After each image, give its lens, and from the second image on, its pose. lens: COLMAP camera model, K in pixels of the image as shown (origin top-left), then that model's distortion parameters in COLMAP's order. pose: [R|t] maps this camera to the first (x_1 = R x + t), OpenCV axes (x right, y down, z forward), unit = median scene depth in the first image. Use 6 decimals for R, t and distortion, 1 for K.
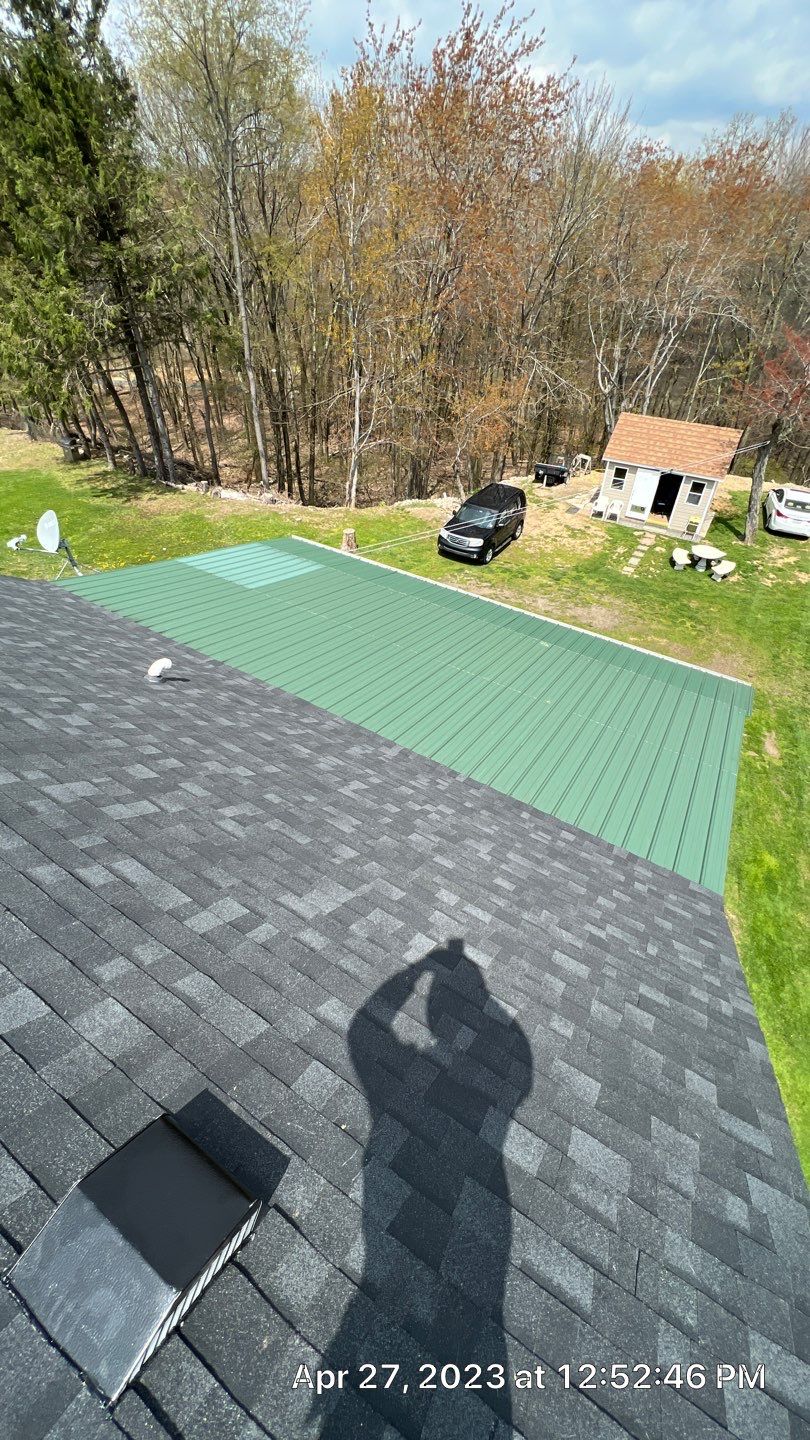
lens RADIAL K [[576.7, 0, 406.1], [0, 576.7, 716.5], [0, 0, 1]] dist [-0.001308, 0.000271]
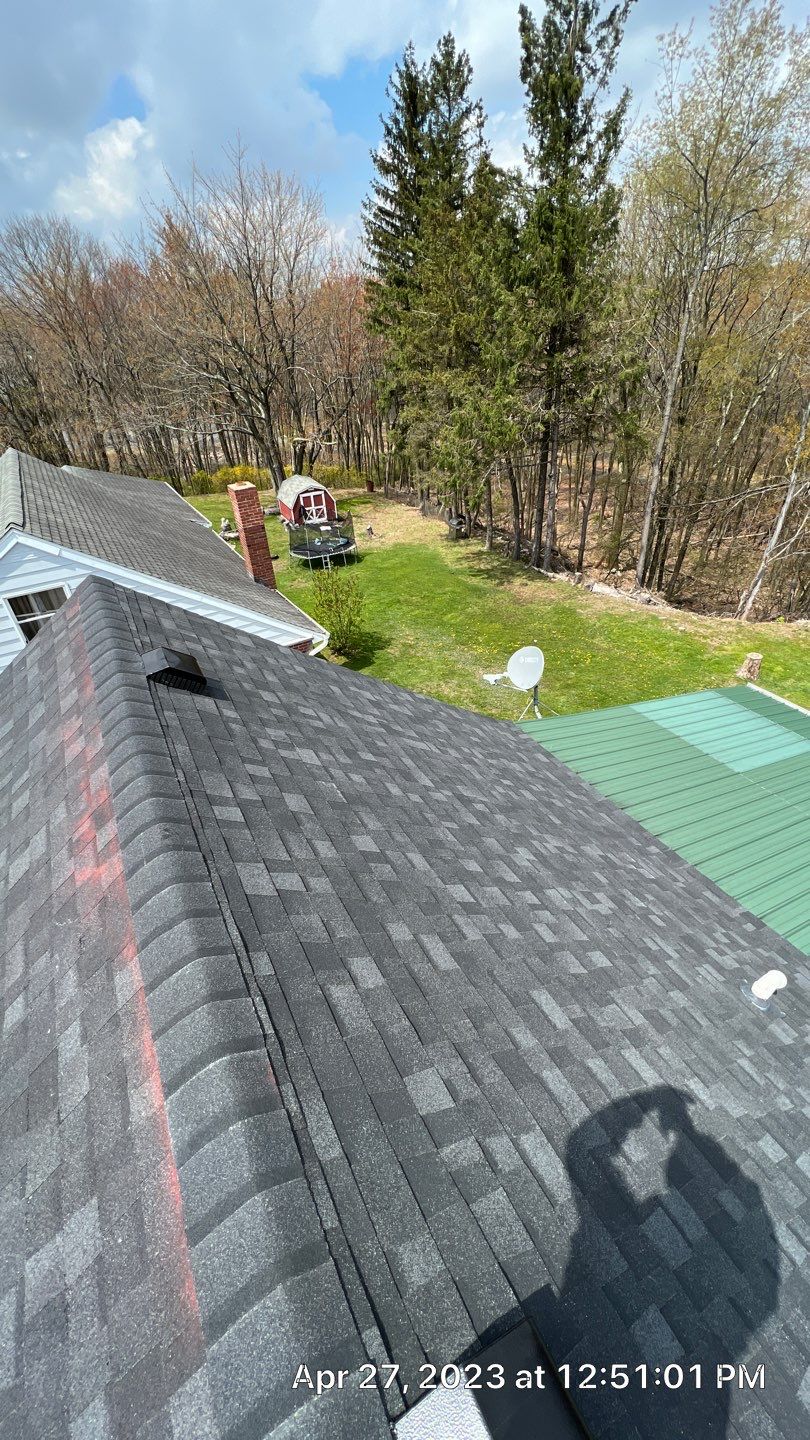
lens RADIAL K [[576.7, 0, 406.1], [0, 576.7, 716.5], [0, 0, 1]] dist [-0.001308, 0.000271]
pose [[0.867792, 0.216054, -0.447503, -0.130081], [-0.264408, 0.963231, -0.047690, -0.055649], [0.420745, 0.159708, 0.893010, 0.045470]]
